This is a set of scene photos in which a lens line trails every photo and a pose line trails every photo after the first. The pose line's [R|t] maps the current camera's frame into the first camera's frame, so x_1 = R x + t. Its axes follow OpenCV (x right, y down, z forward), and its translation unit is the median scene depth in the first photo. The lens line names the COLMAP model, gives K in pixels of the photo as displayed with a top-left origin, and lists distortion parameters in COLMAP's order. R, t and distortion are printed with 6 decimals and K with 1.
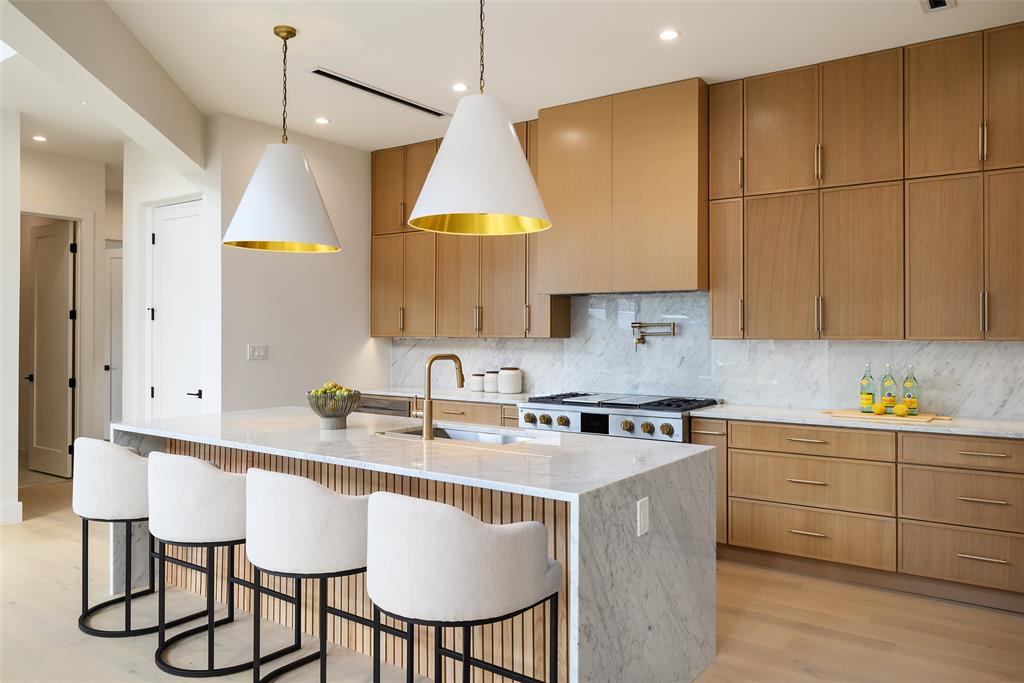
lens RADIAL K [[754.2, 0, 544.2], [0, 754.2, 325.6], [0, 0, 1]] dist [0.005695, 0.005246]
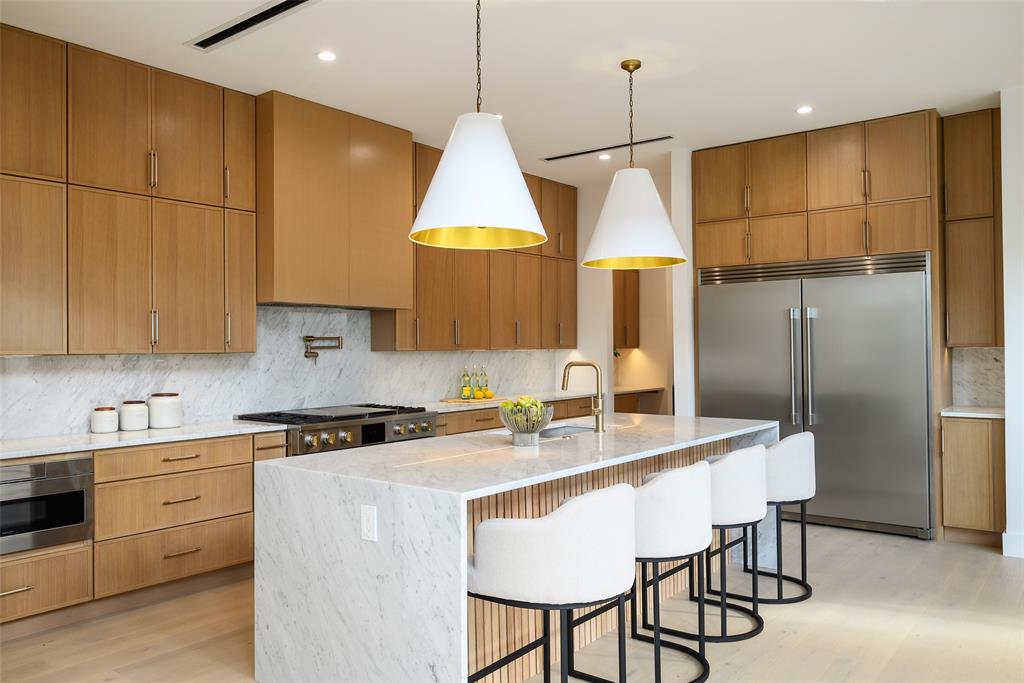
lens RADIAL K [[736.7, 0, 539.2], [0, 736.7, 339.1], [0, 0, 1]] dist [0.013563, -0.002306]
pose [[0.057913, 0.010409, 0.998267, -0.832176], [0.000139, 0.999946, -0.010435, 0.010653], [-0.998322, 0.000743, 0.057909, 0.650727]]
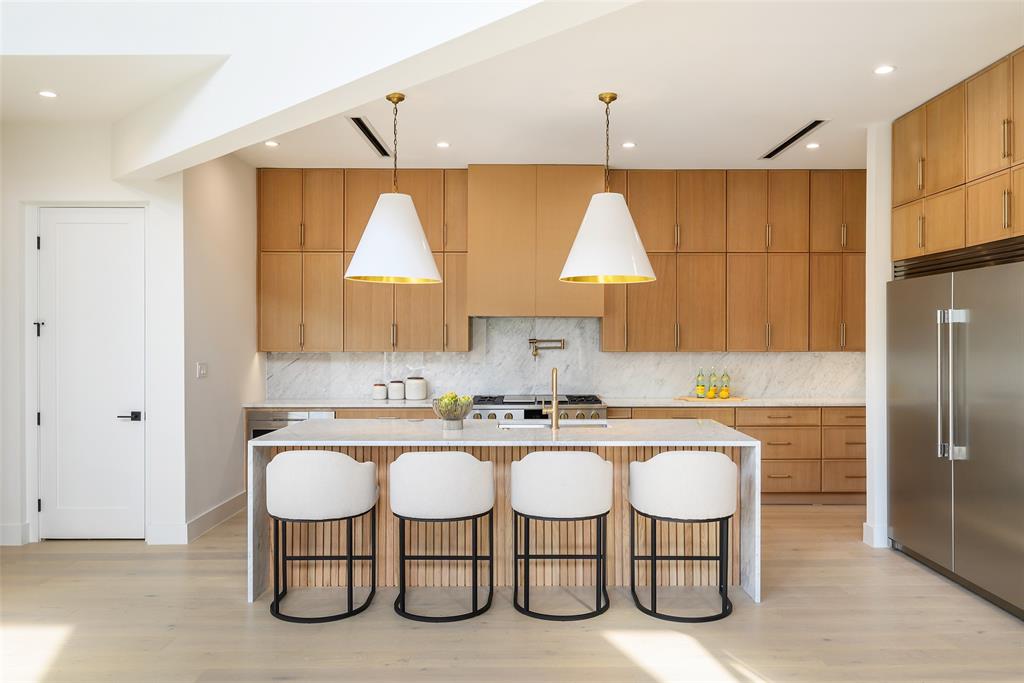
lens RADIAL K [[754.2, 0, 573.6], [0, 754.2, 344.8], [0, 0, 1]] dist [0.005695, 0.005246]
pose [[0.800710, -0.006246, 0.599020, -0.603201], [-0.005580, 0.999825, 0.017883, -0.017930], [-0.599026, -0.017662, 0.800535, -0.079572]]
